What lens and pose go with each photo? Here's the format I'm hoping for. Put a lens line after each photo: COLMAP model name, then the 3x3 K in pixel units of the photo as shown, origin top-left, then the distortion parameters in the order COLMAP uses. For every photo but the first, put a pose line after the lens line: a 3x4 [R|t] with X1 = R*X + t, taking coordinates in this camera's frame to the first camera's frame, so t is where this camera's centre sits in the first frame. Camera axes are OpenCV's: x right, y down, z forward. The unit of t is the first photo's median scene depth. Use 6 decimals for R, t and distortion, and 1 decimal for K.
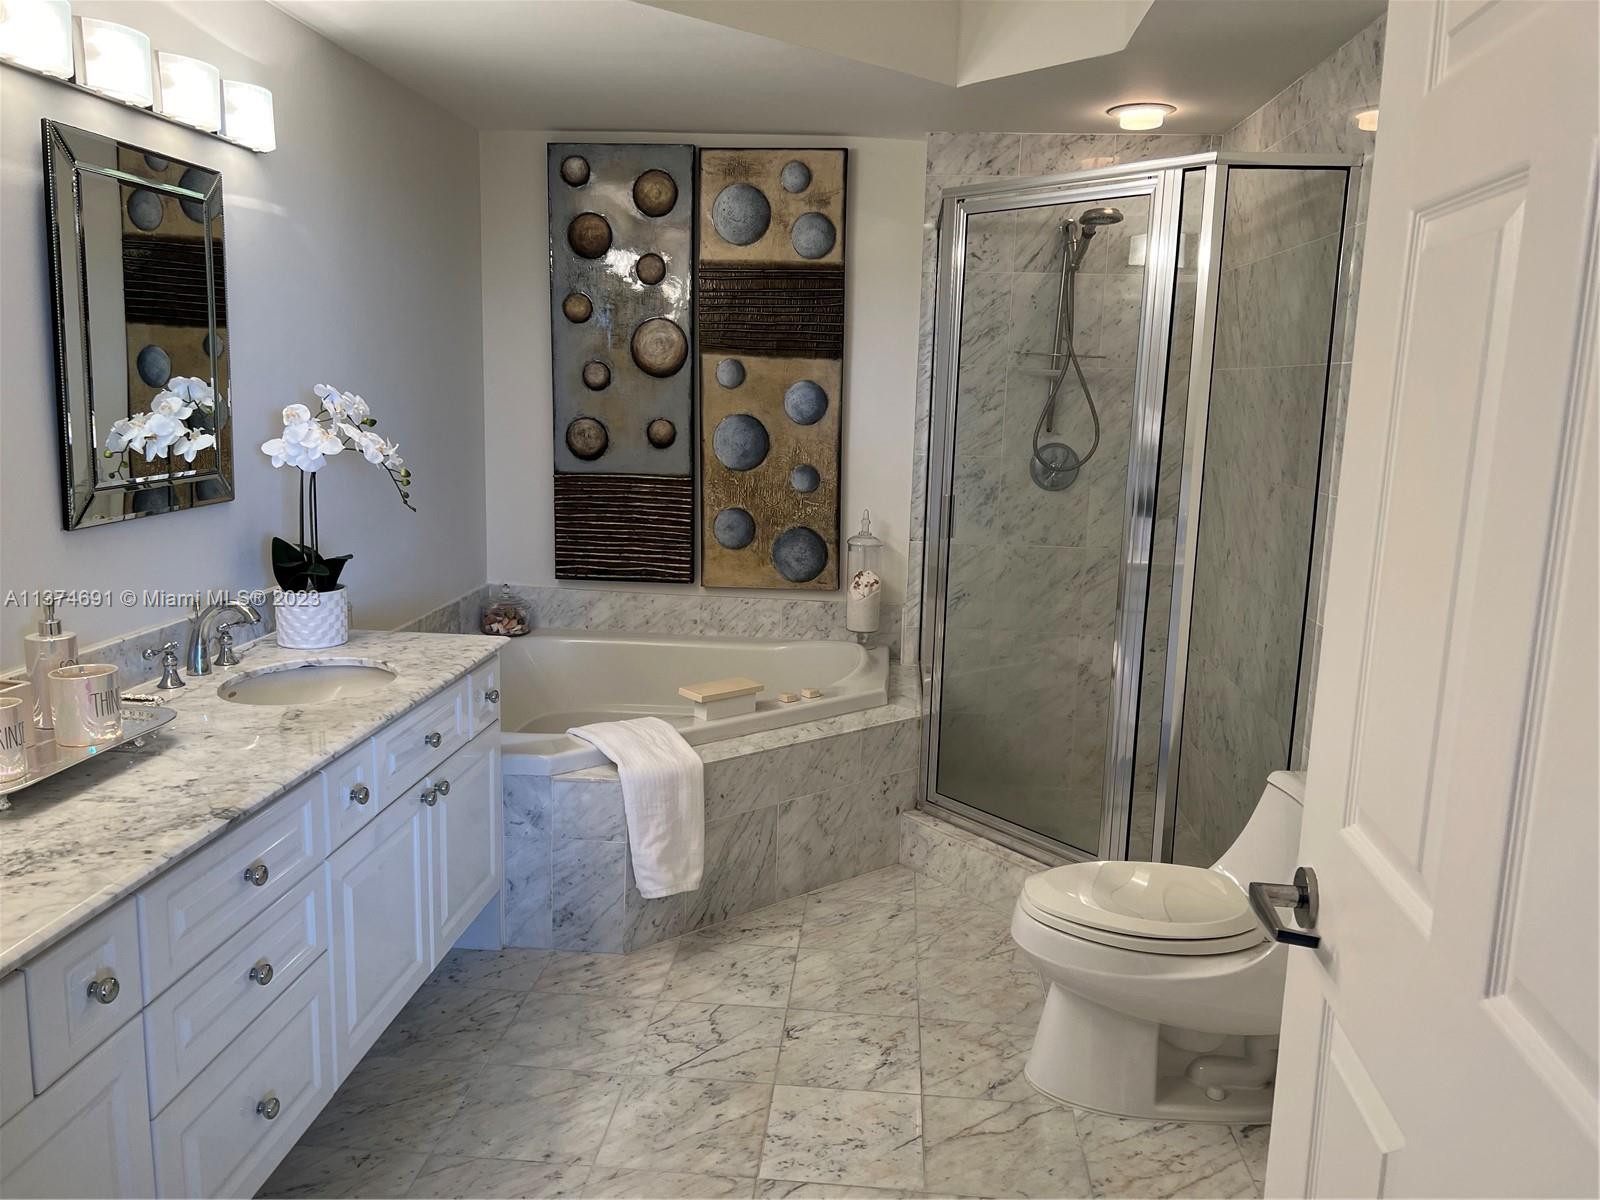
lens RADIAL K [[1201.4, 0, 801.8], [0, 1201.4, 589.2], [0, 0, 1]] dist [0.059883, -0.065271]
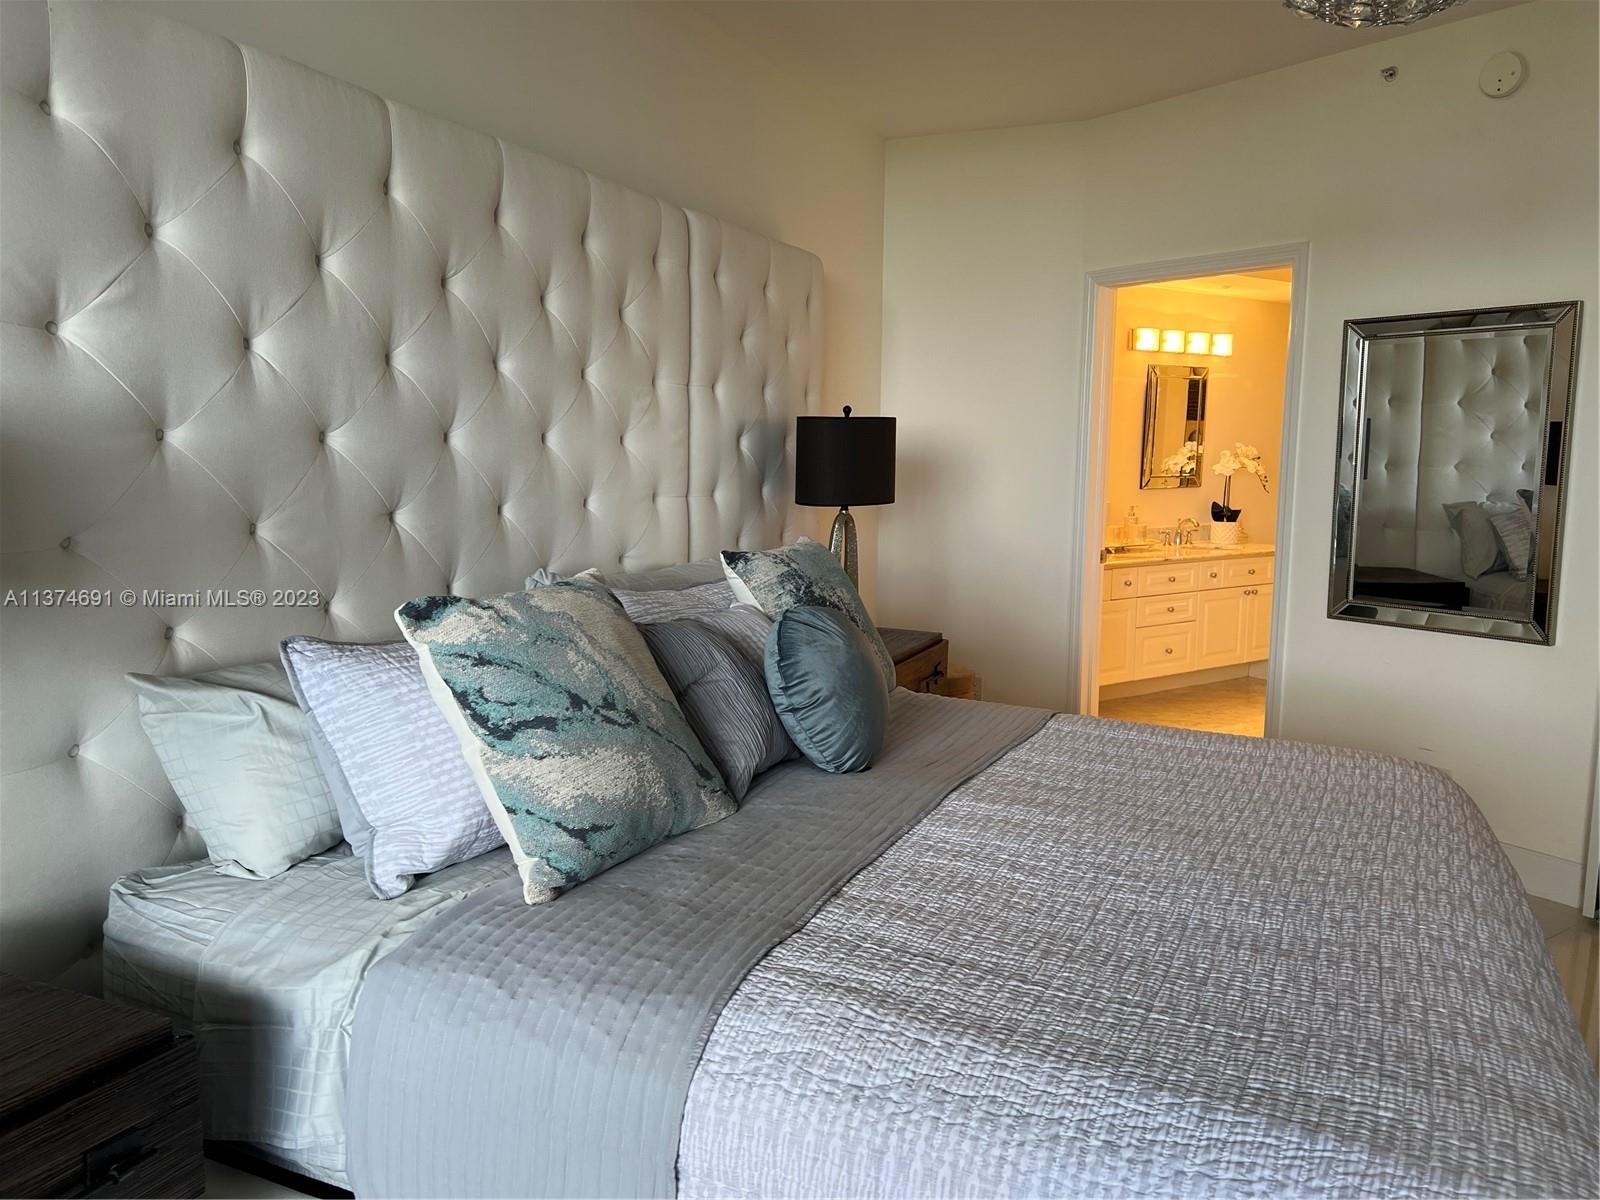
lens RADIAL K [[1201.4, 0, 783.1], [0, 1201.4, 599.9], [0, 0, 1]] dist [0.059883, -0.065271]
pose [[0.635991, 0.072938, -0.768242, 1.027562], [-0.107125, 0.994229, 0.005709, 0.261532], [0.764225, 0.078667, 0.640134, -1.414284]]
